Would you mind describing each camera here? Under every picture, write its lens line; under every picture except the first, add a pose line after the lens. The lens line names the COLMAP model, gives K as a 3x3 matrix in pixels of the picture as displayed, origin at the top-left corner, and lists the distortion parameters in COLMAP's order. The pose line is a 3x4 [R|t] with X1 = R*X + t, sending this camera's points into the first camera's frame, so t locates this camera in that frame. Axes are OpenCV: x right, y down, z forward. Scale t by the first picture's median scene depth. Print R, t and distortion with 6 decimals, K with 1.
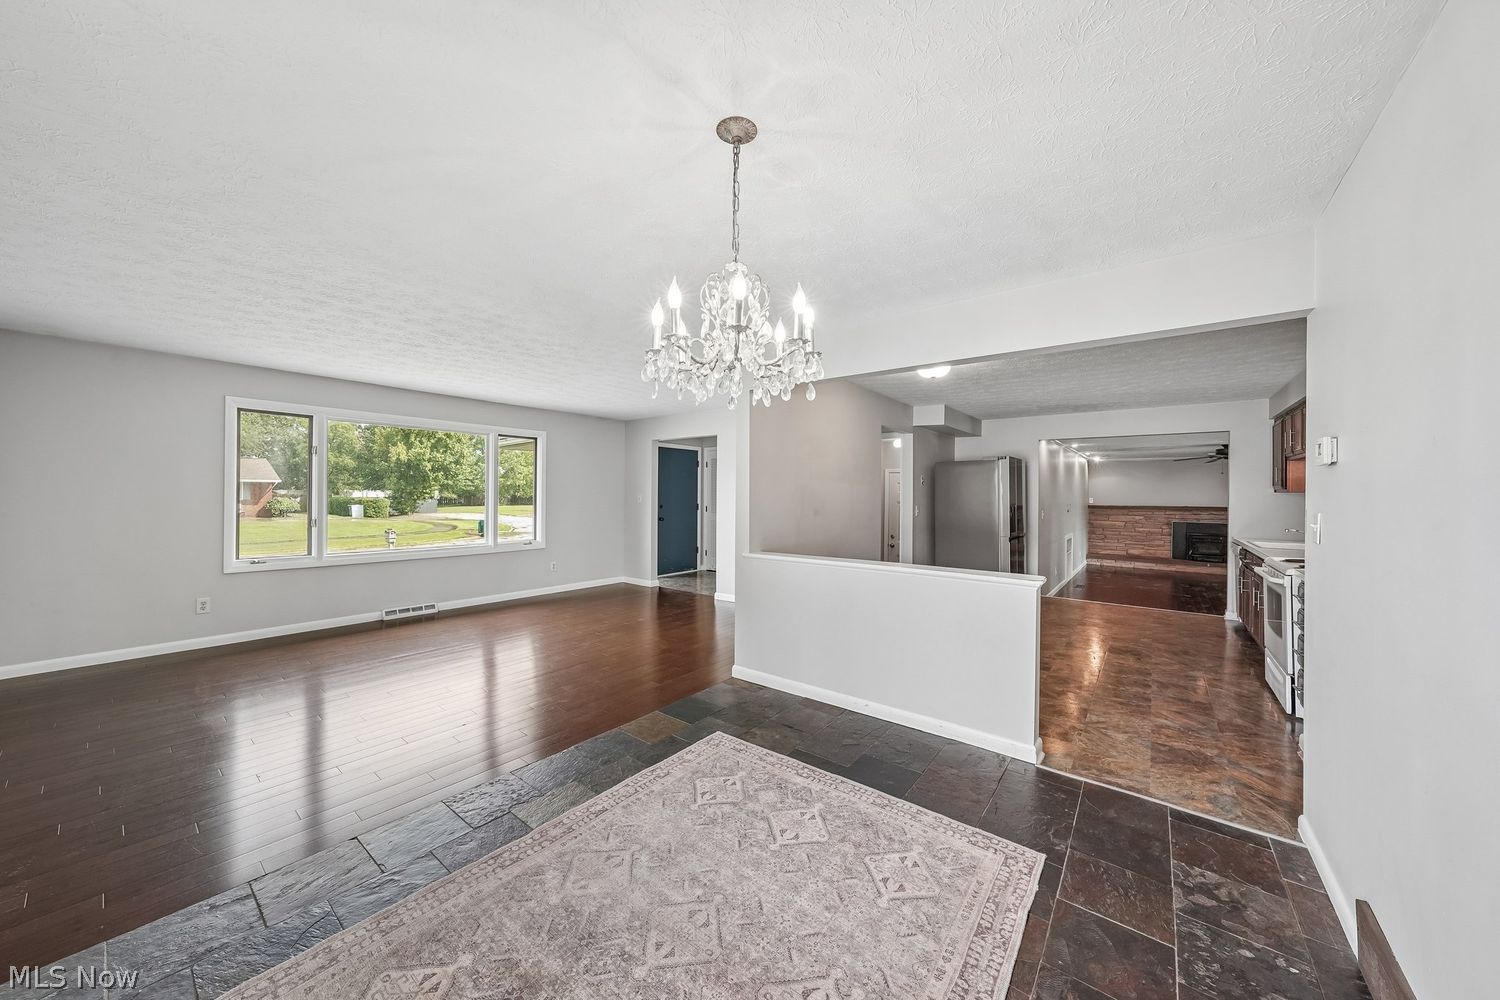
lens RADIAL K [[520.9, 0, 743.5], [0, 520.9, 493.2], [0, 0, 1]] dist [-0.000958, -0.000003]
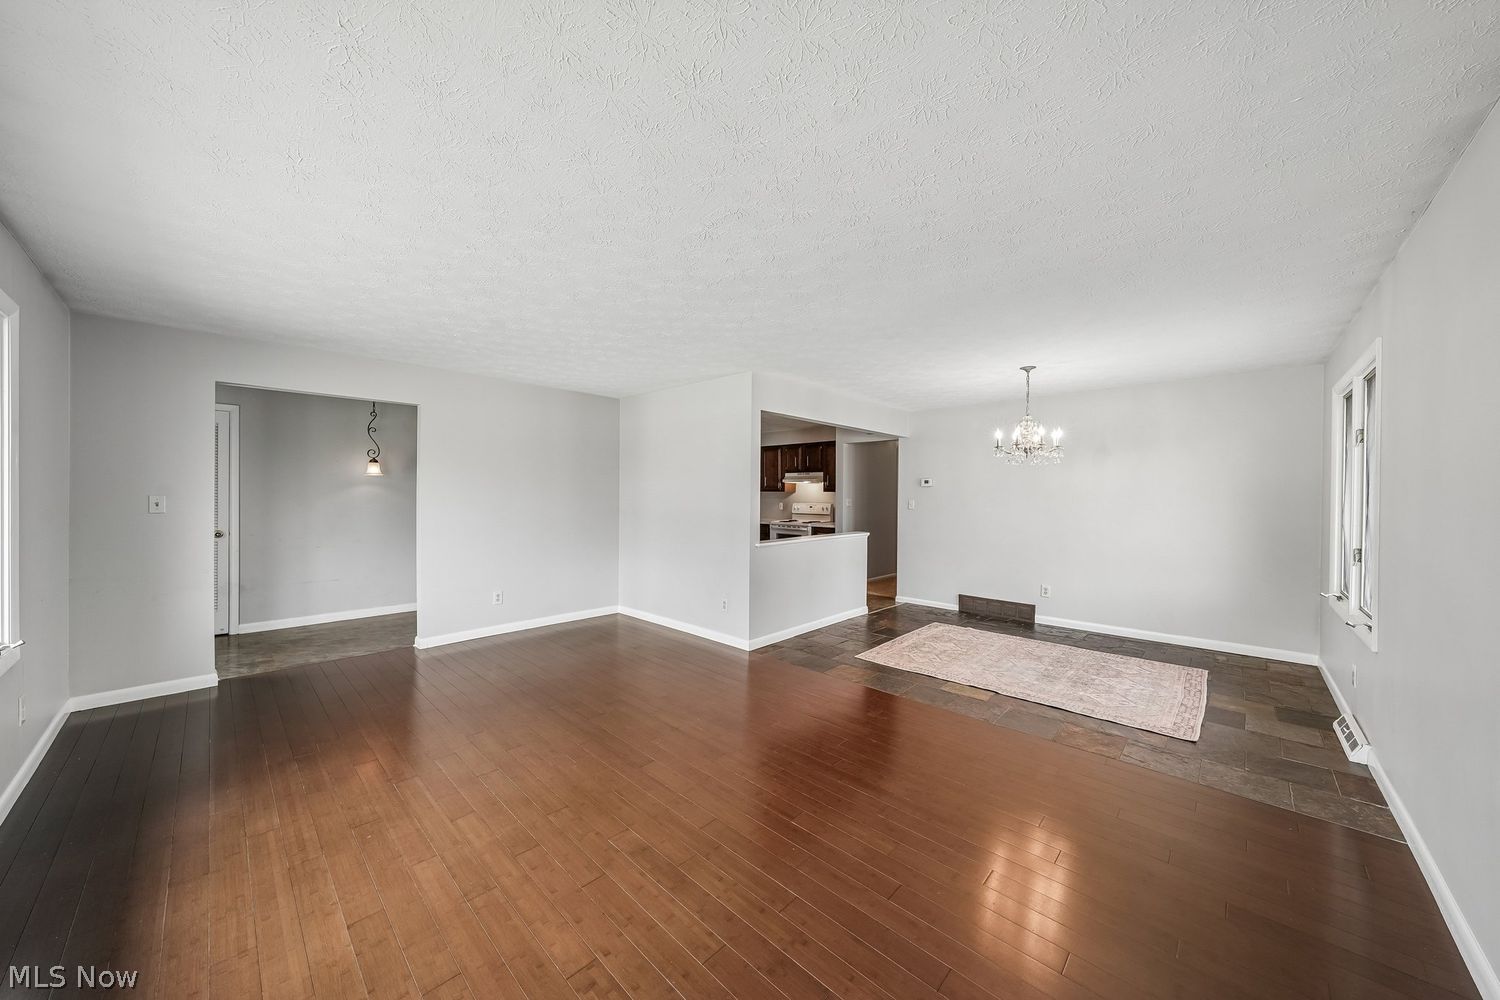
lens RADIAL K [[514.1, 0, 743.9], [0, 514.1, 500.6], [0, 0, 1]] dist [-0.002881, 0.000217]
pose [[0.090954, -0.021190, 0.995630, -0.616269], [-0.008396, 0.999722, 0.022044, -0.006378], [-0.995820, -0.010364, 0.090751, 0.479469]]
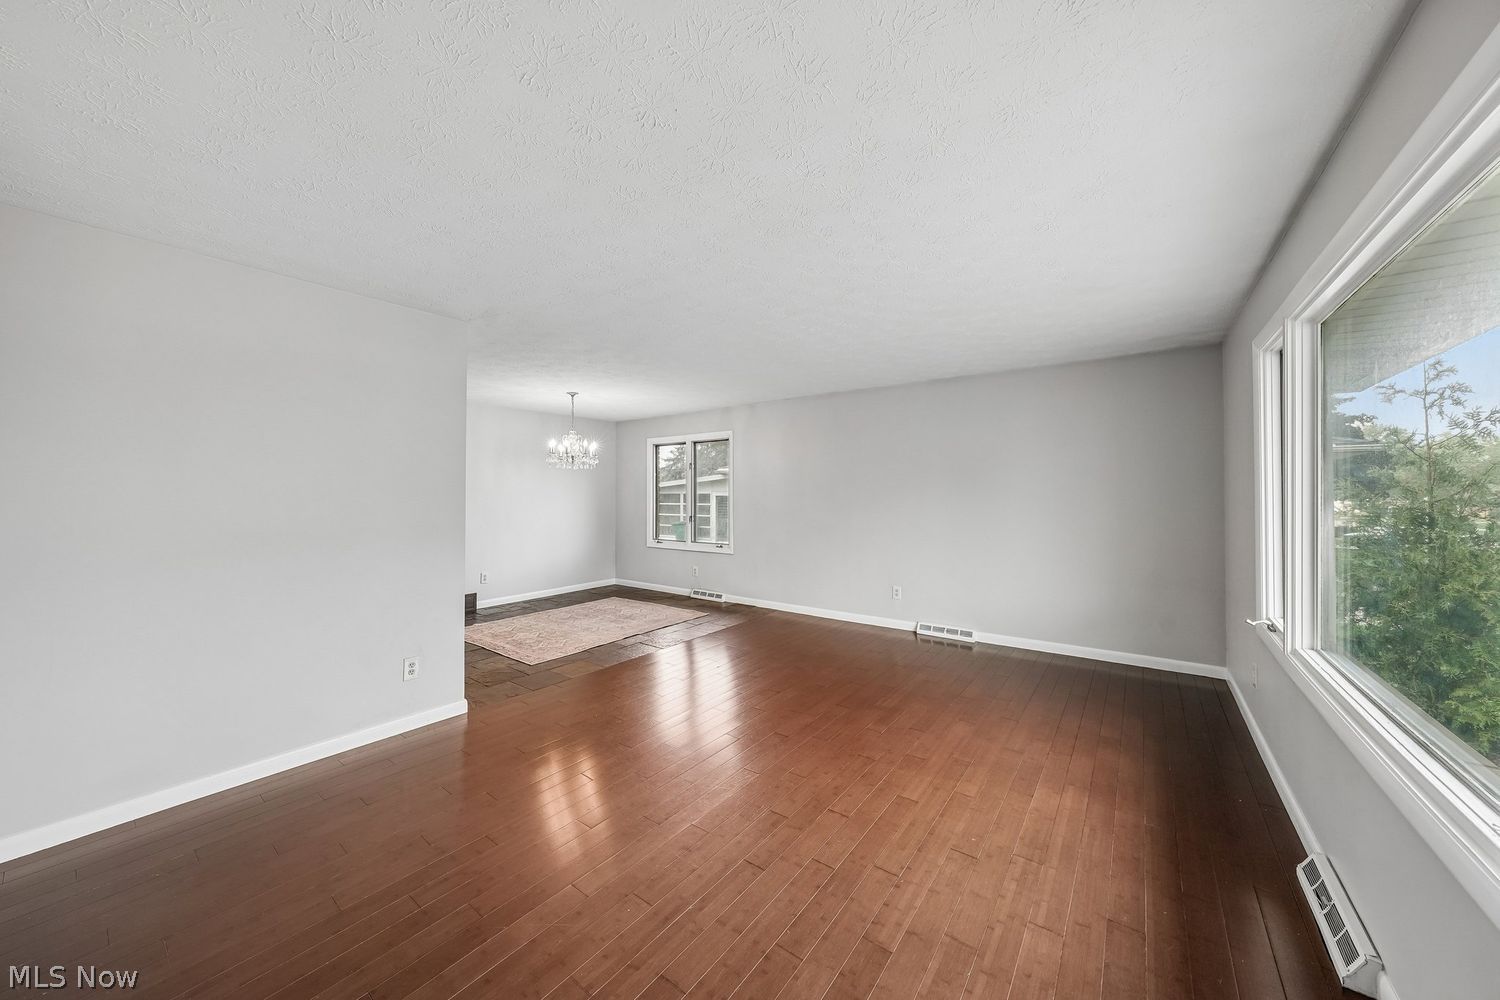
lens RADIAL K [[520.9, 0, 743.5], [0, 520.9, 493.2], [0, 0, 1]] dist [-0.000958, -0.000003]
pose [[-0.999669, -0.010438, -0.023518, -0.240462], [-0.010361, 0.999941, -0.003372, -0.002159], [0.023552, -0.003127, -0.999718, 0.969381]]
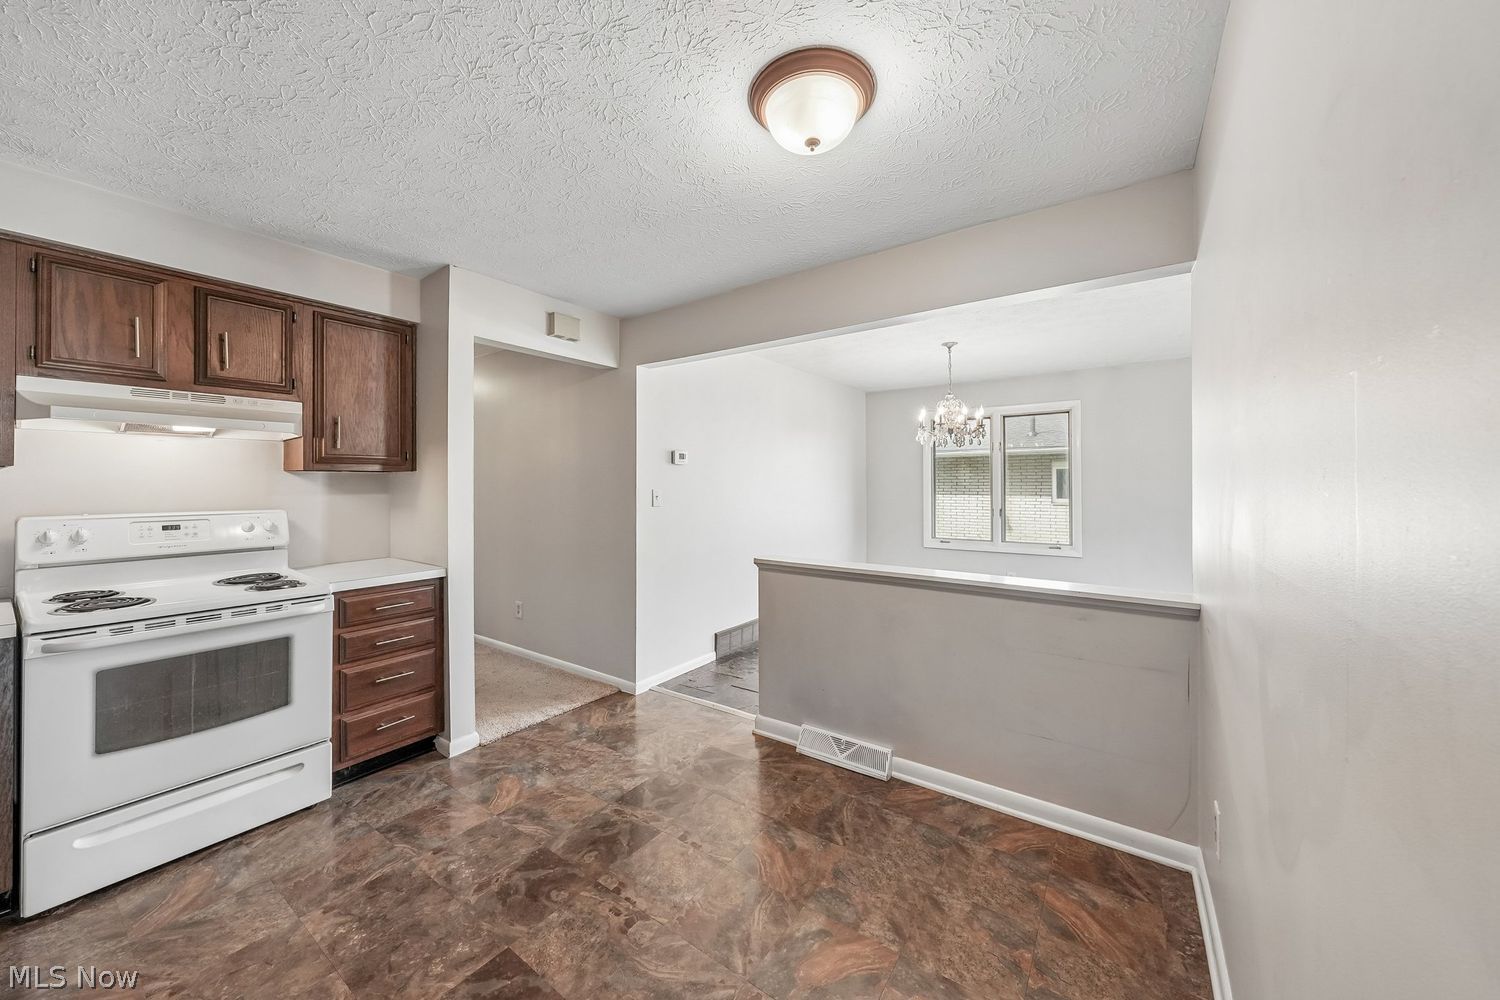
lens RADIAL K [[535.6, 0, 763.4], [0, 535.6, 479.7], [0, 0, 1]] dist [-0.000728, -0.000013]
pose [[-0.997325, -0.006154, -0.072832, 0.237287], [-0.005490, 0.999942, -0.009316, 0.005559], [0.072885, -0.008891, -0.997301, 0.767260]]
